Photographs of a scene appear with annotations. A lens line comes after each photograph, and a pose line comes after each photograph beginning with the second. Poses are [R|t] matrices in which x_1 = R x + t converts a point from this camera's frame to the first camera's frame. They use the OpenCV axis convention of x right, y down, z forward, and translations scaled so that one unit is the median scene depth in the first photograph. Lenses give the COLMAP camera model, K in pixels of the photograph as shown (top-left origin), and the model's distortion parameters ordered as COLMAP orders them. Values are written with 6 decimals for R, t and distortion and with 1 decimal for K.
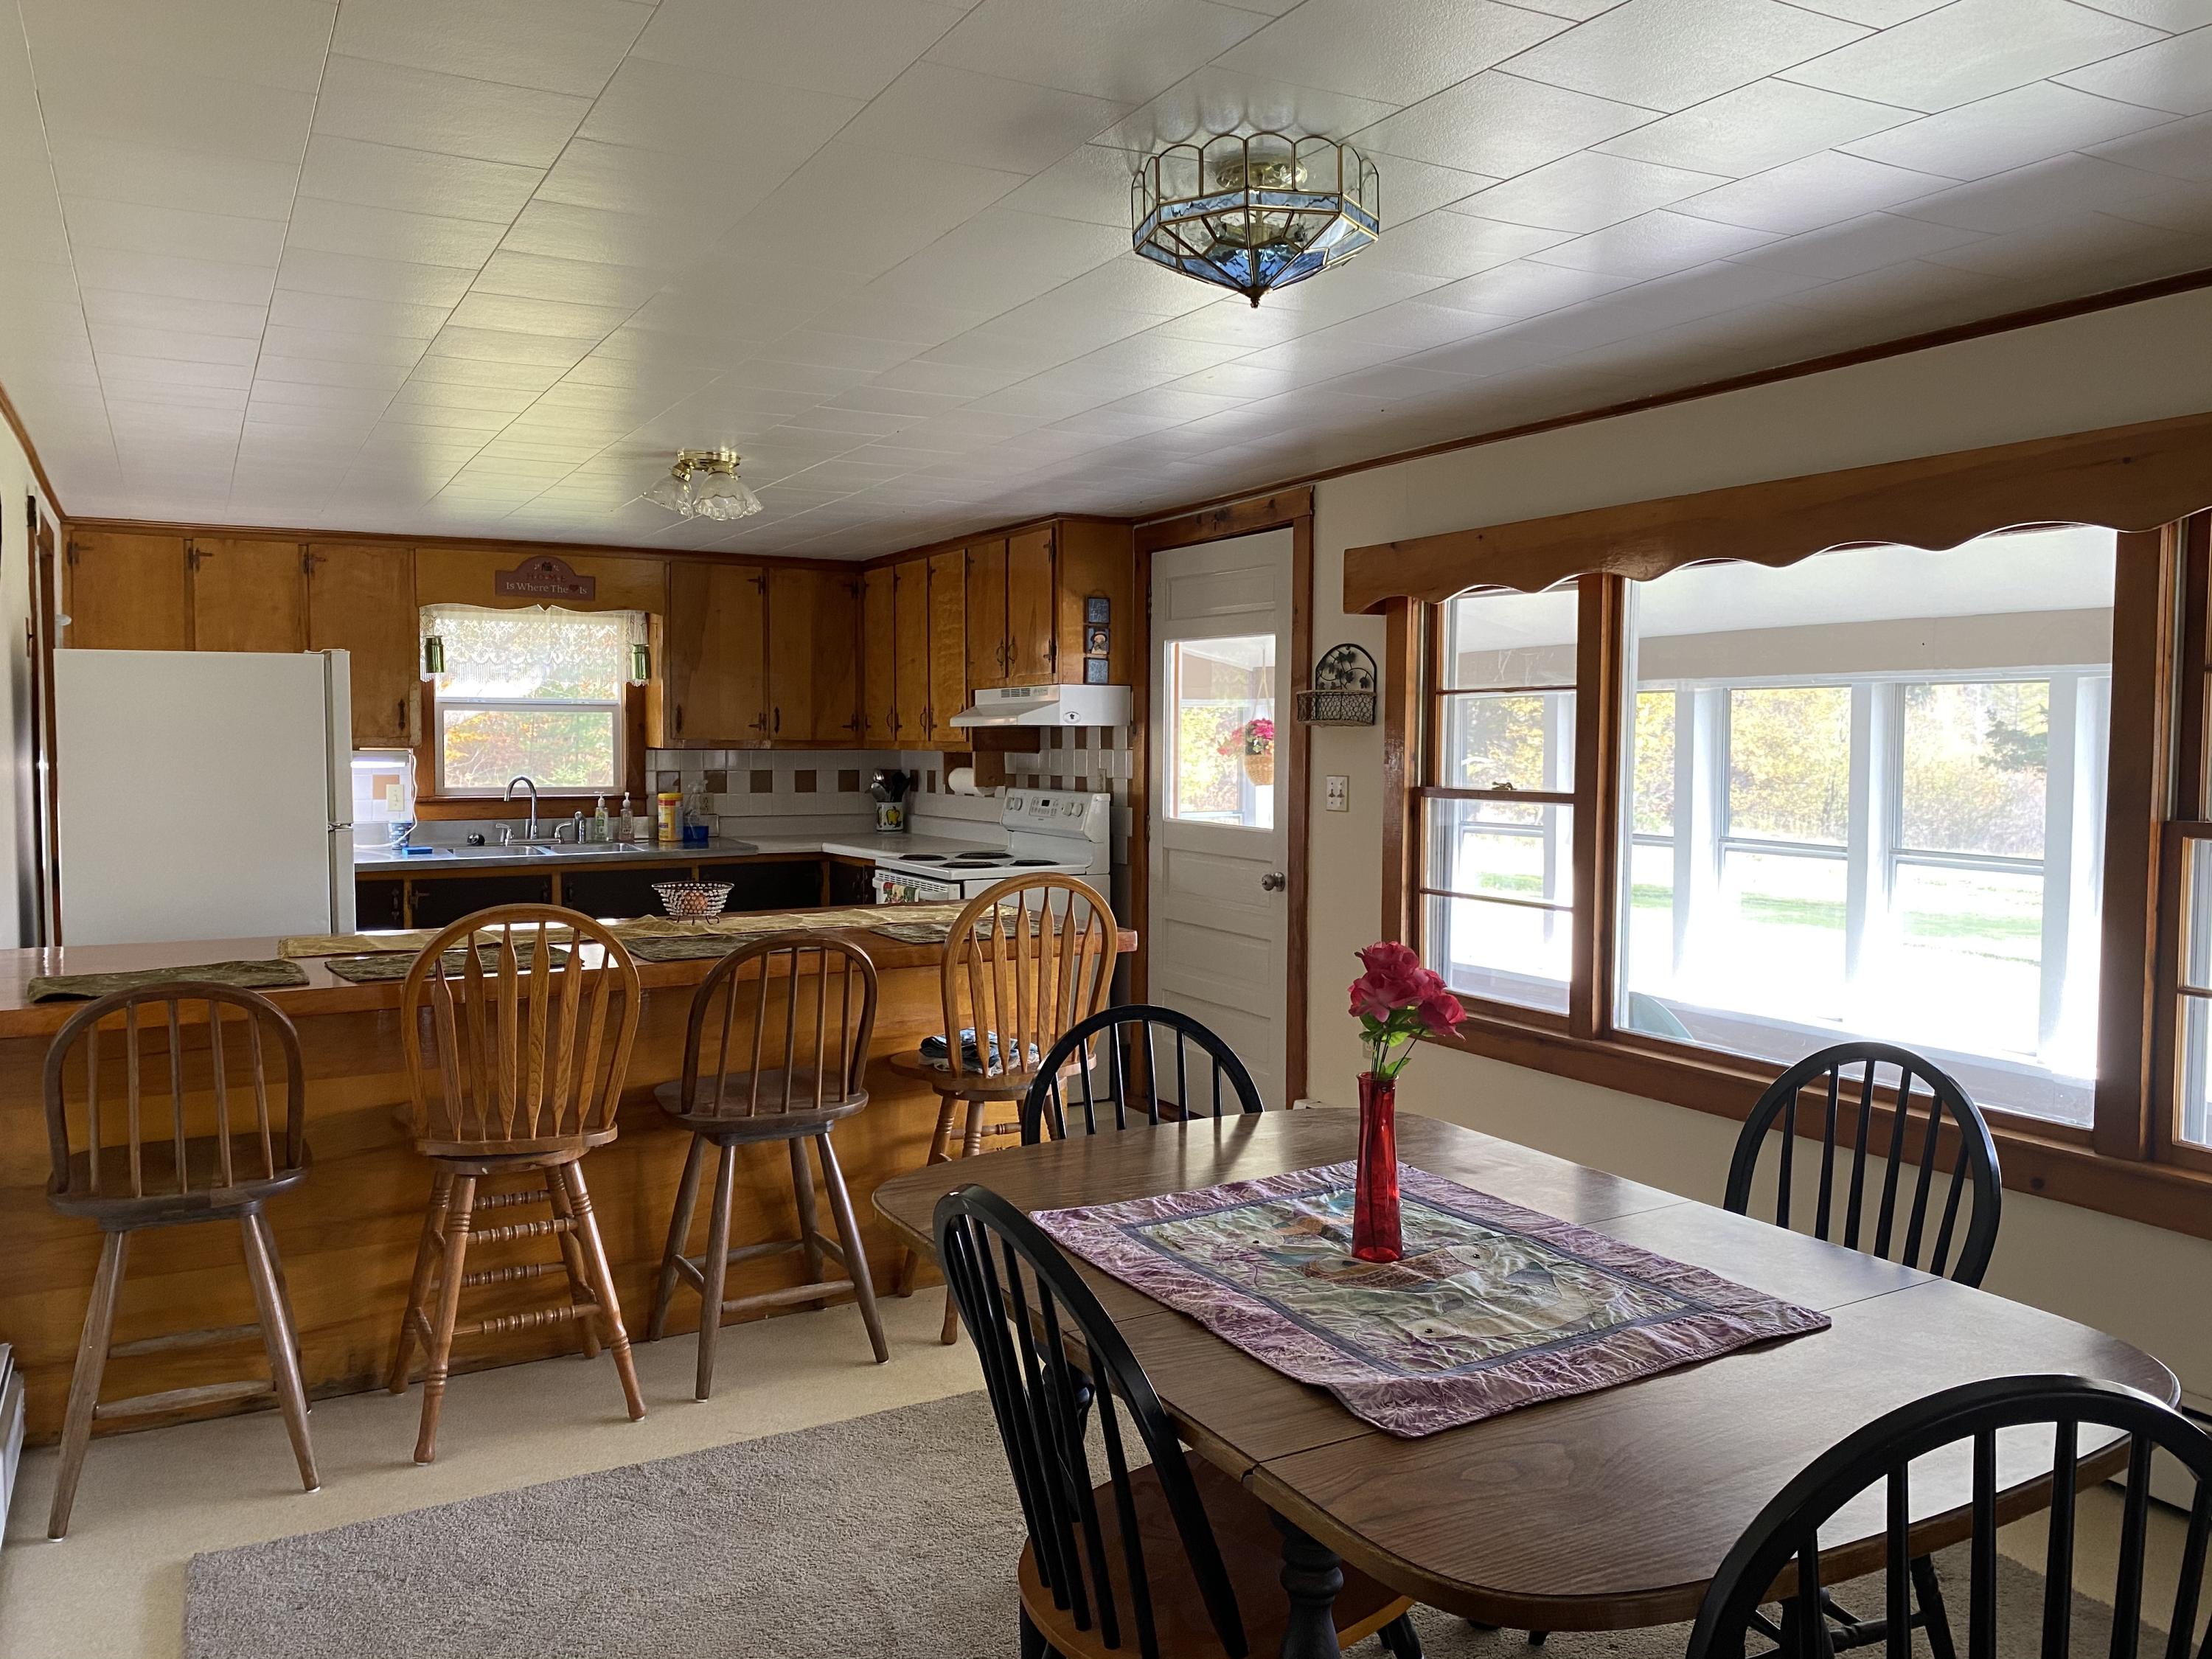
lens RADIAL K [[1684.0, 0, 1113.5], [0, 1684.0, 831.7], [0, 0, 1]] dist [0.030991, 0.026953]
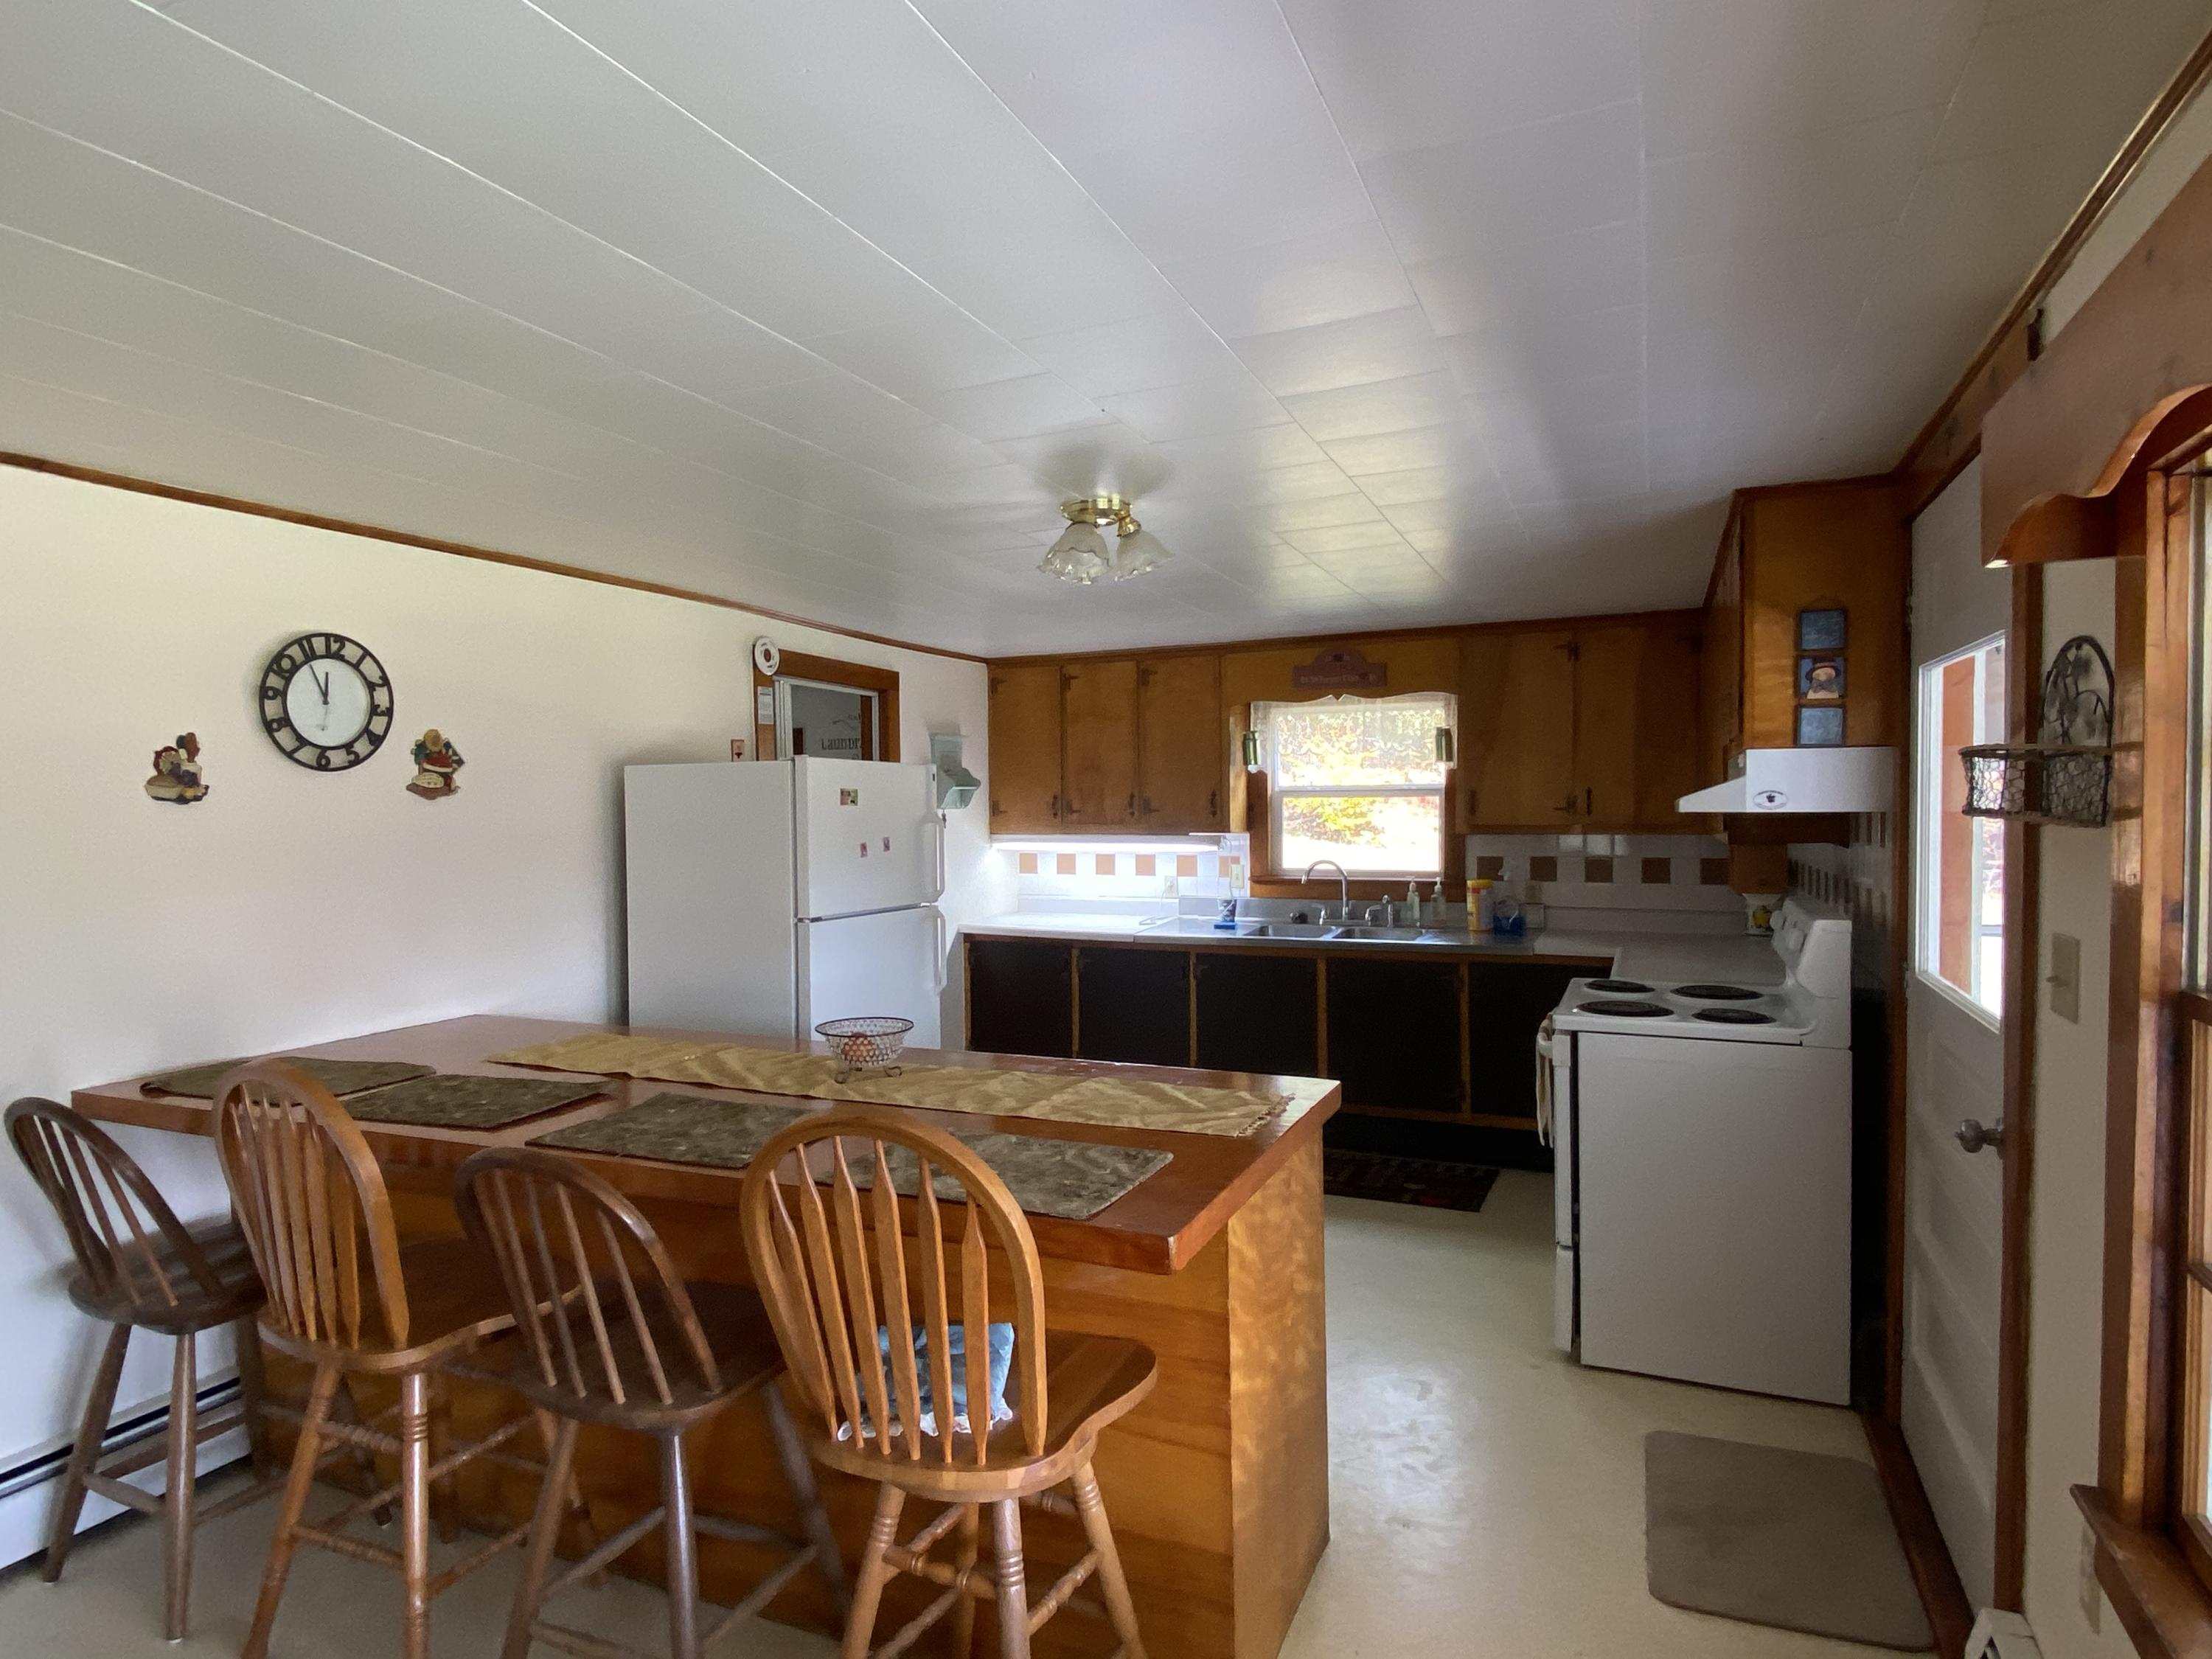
lens RADIAL K [[1215.7, 0, 1098.4], [0, 1215.7, 816.2], [0, 0, 1]] dist [0.017661, -0.000179]
pose [[0.585581, -0.001630, -0.810612, 0.345819], [-0.036394, 0.998937, -0.028299, -0.065247], [0.809797, 0.046073, 0.584899, 0.870568]]
